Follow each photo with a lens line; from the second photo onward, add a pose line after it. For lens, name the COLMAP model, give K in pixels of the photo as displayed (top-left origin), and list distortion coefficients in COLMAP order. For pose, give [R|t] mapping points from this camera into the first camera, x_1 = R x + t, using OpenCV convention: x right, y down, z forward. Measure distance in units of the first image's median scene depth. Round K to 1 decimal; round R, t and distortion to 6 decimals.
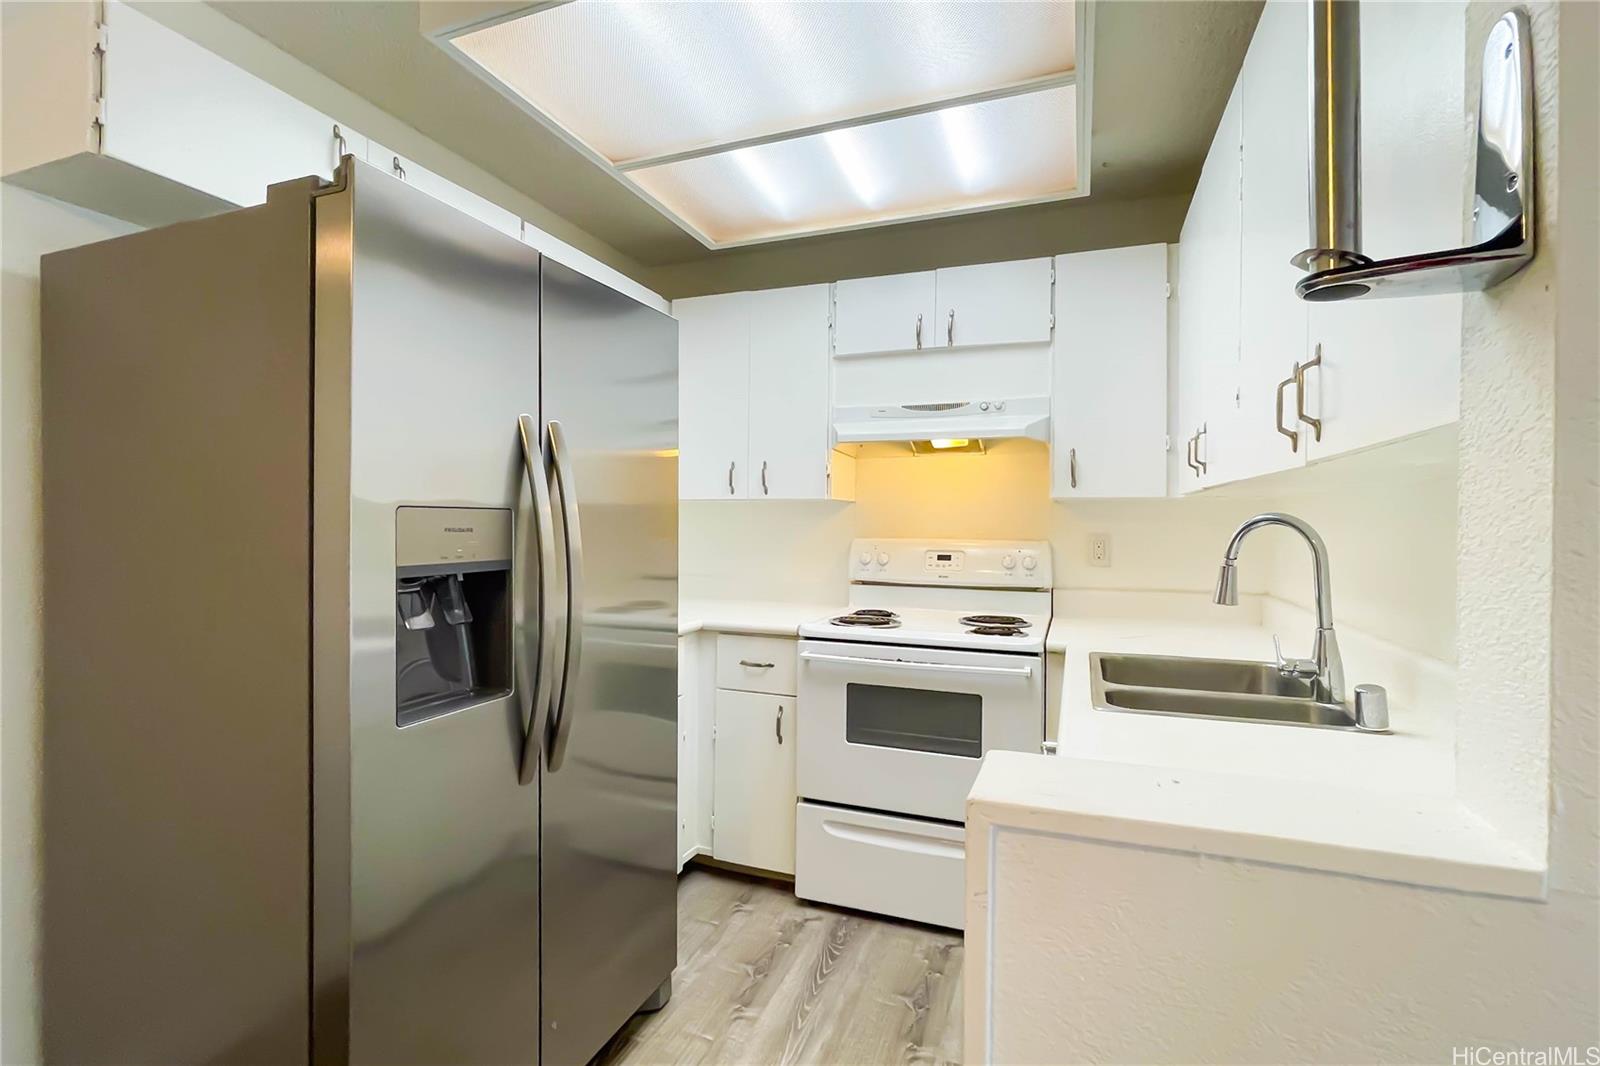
lens RADIAL K [[728.5, 0, 796.4], [0, 728.5, 525.1], [0, 0, 1]] dist [-0.000923, 0.000021]
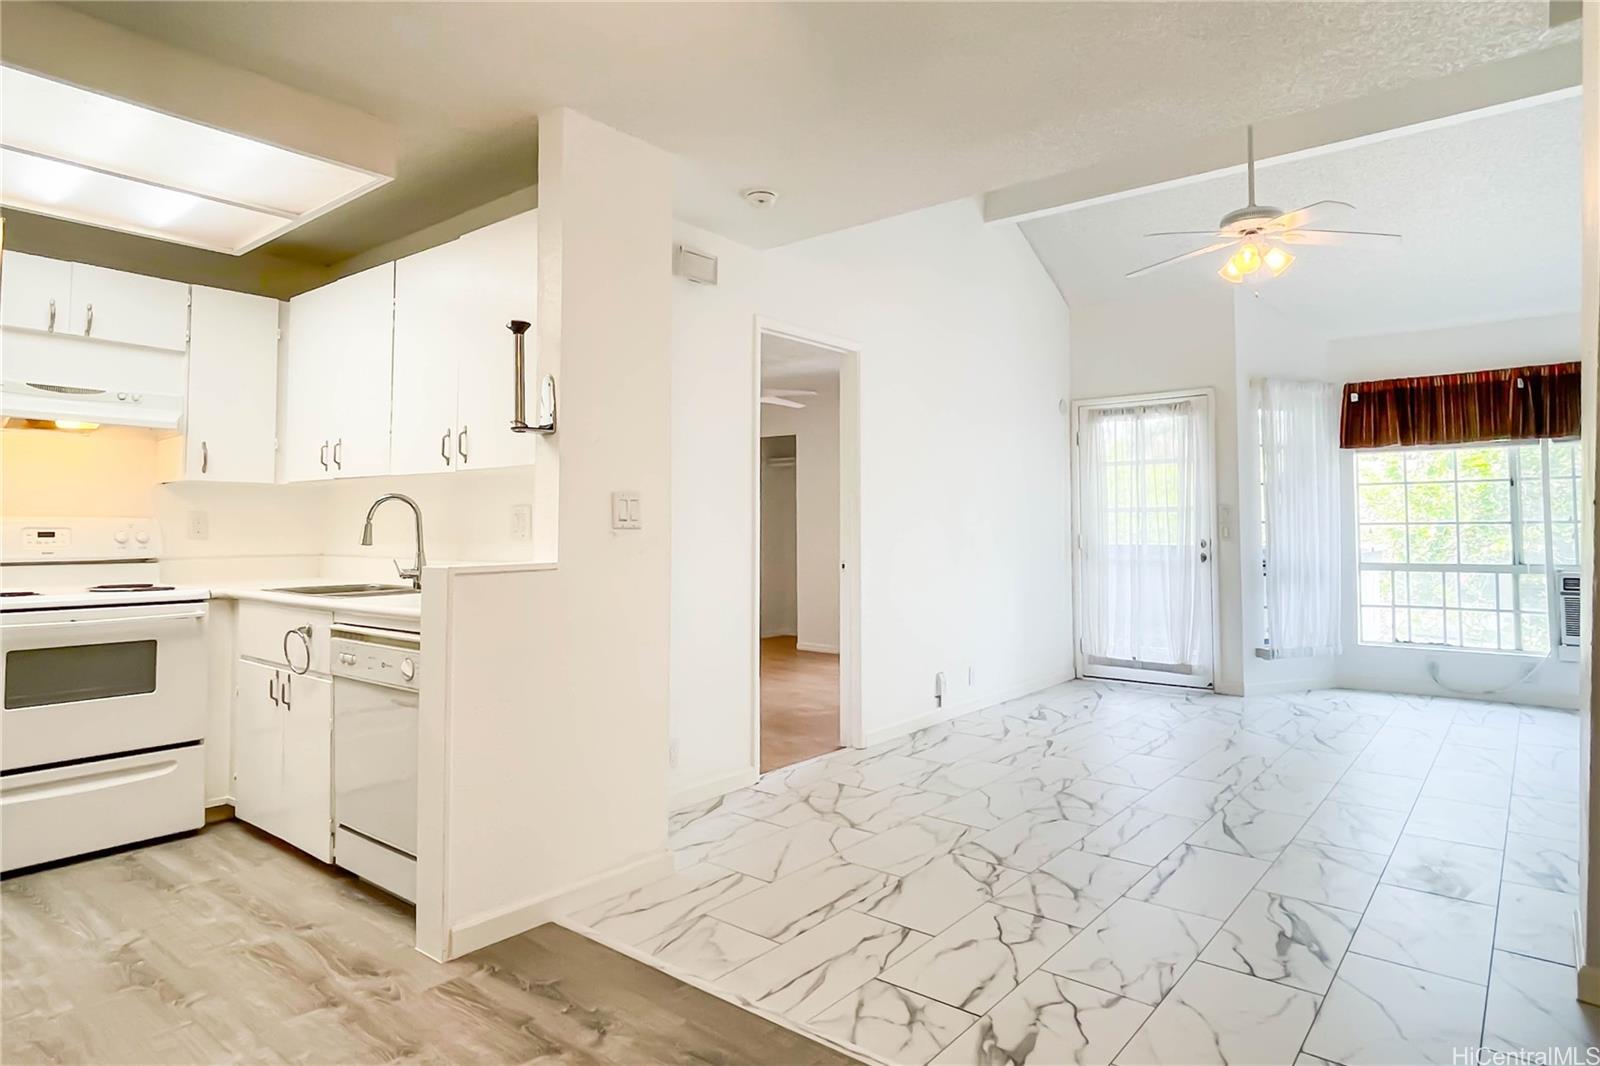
lens RADIAL K [[920.7, 0, 796.1], [0, 920.7, 480.6], [0, 0, 1]] dist [0.002937, -0.001913]
pose [[0.307367, 0.044066, 0.950570, -0.838027], [0.007039, 0.998795, -0.048578, 0.047137], [-0.951565, 0.021622, 0.306686, -0.462686]]
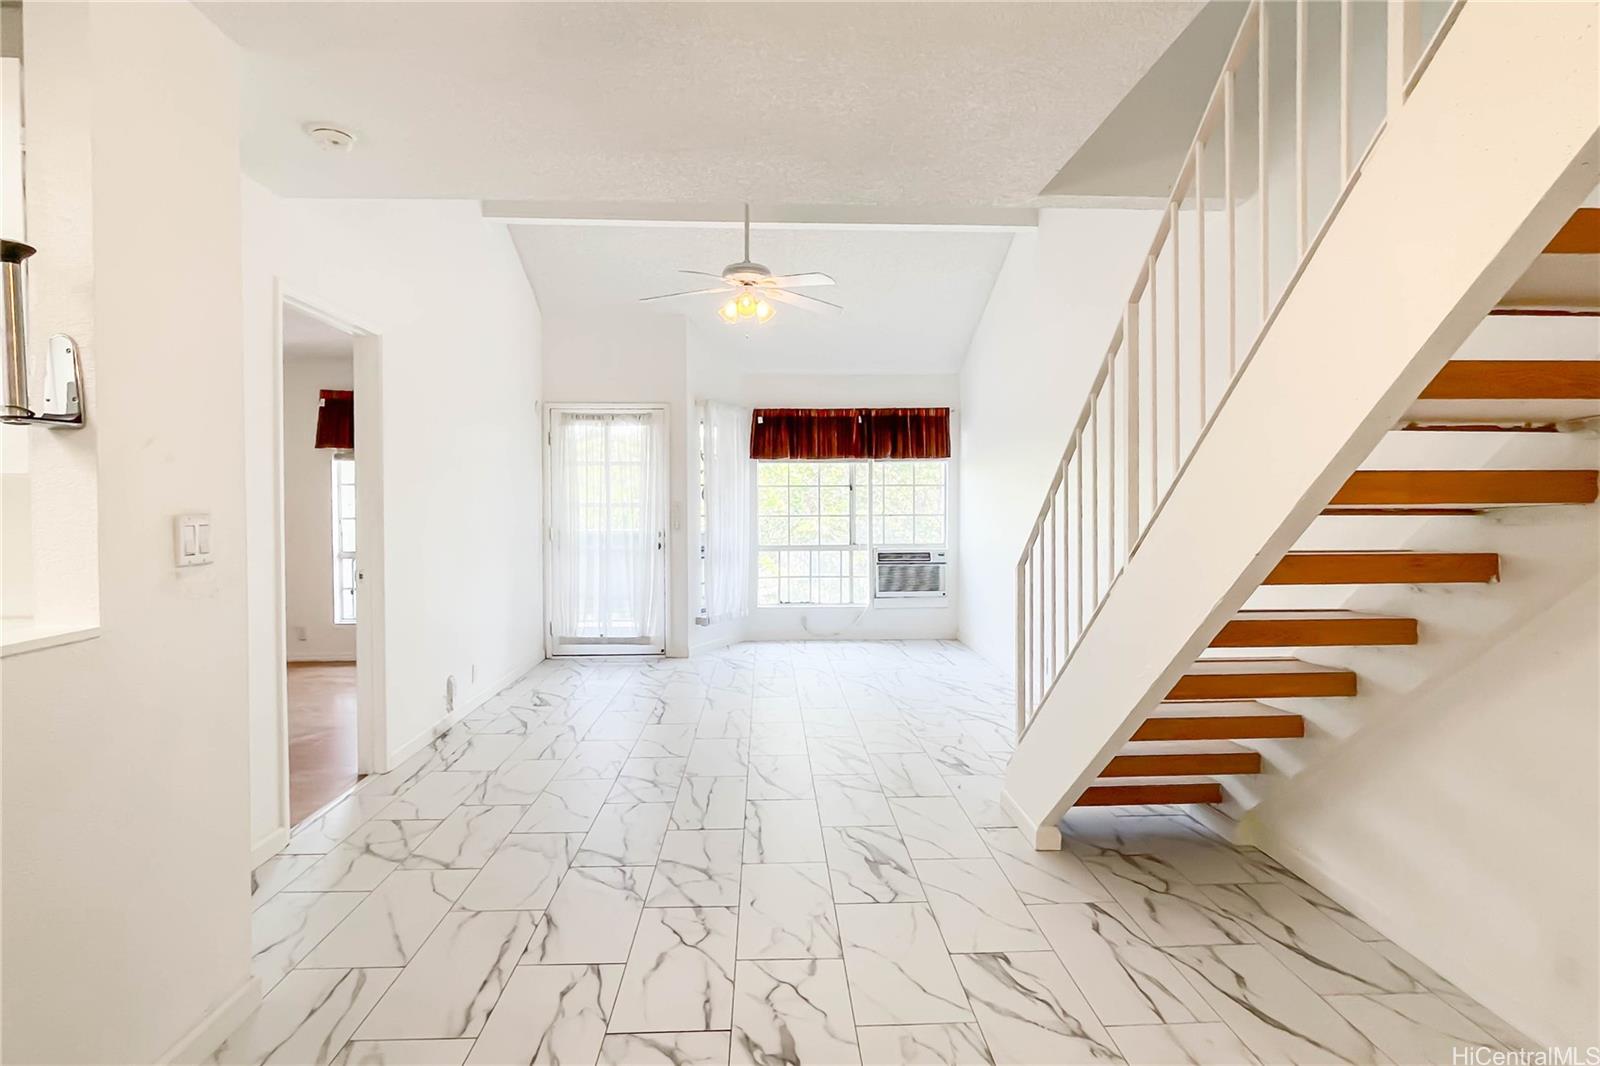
lens RADIAL K [[806.0, 0, 801.7], [0, 806.0, 517.5], [0, 0, 1]] dist [-0.003045, -0.001108]
pose [[-0.405064, -0.019708, 0.914076, -0.663763], [0.002226, 0.999743, 0.022542, -0.014089], [-0.914286, 0.011165, -0.404916, -0.073218]]
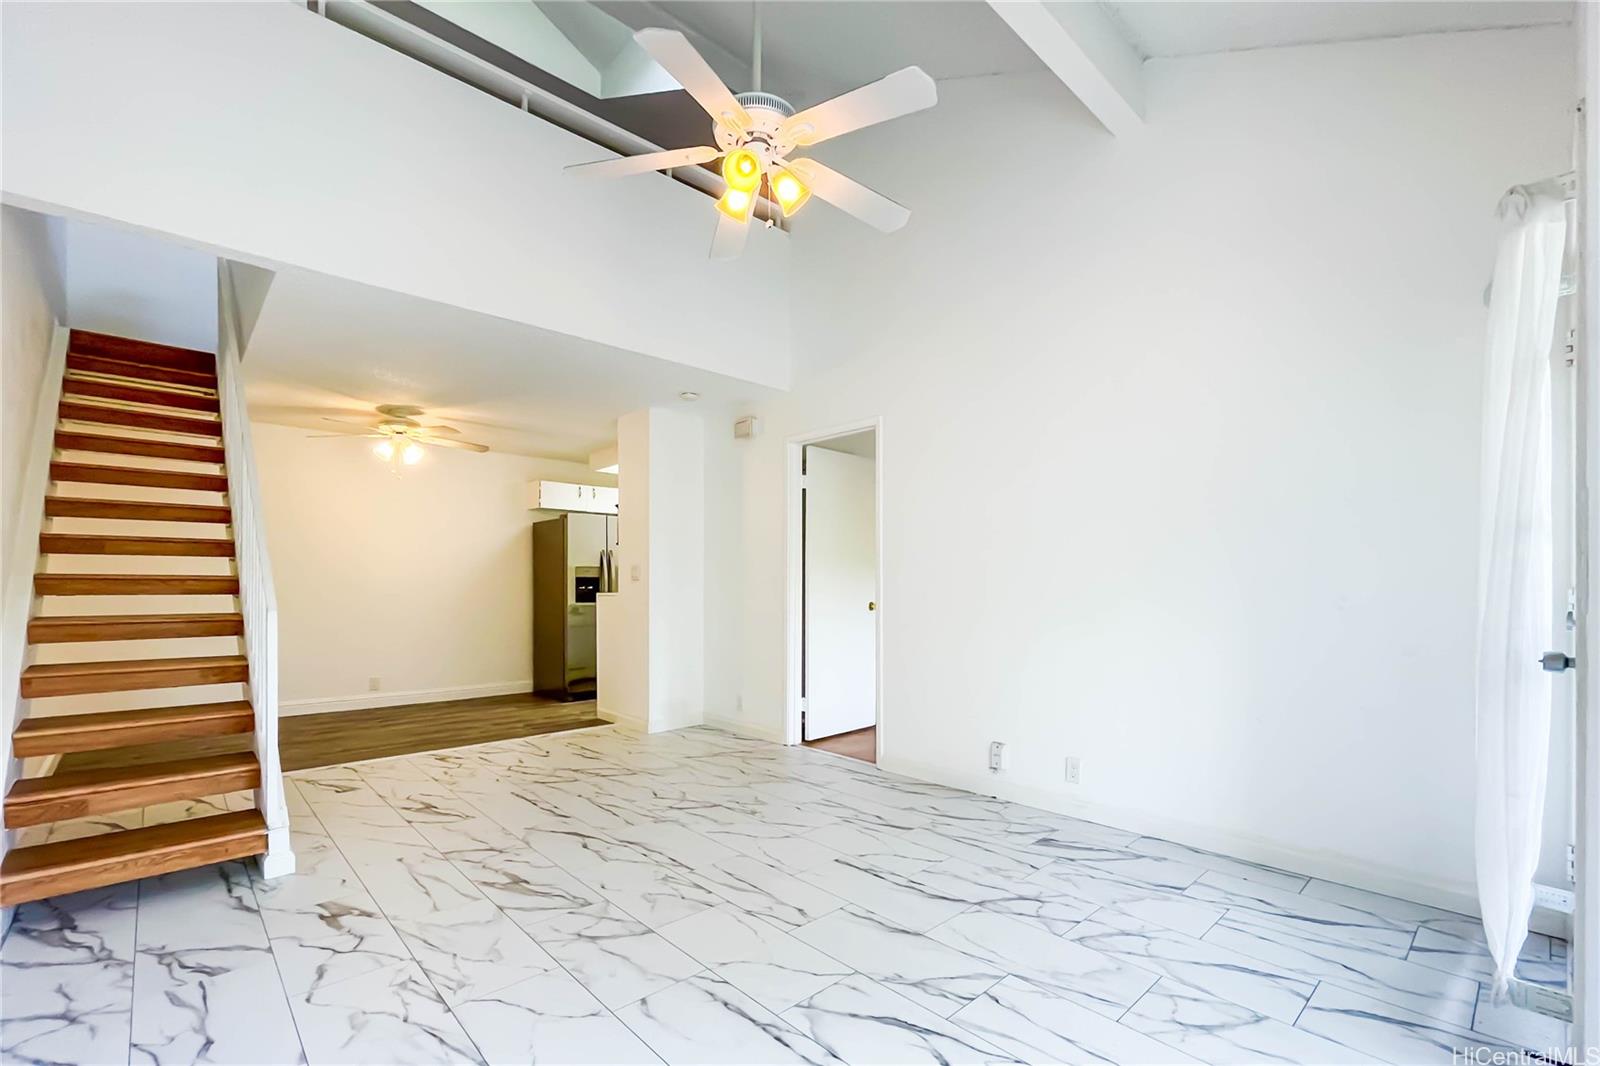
lens RADIAL K [[696.8, 0, 800.3], [0, 696.8, 584.4], [0, 0, 1]] dist [-0.000102, -0.000003]
pose [[0.900351, -0.005749, -0.435126, 1.807001], [0.004452, 0.999982, -0.004000, 0.074629], [0.435141, 0.001664, 0.900361, -1.684974]]
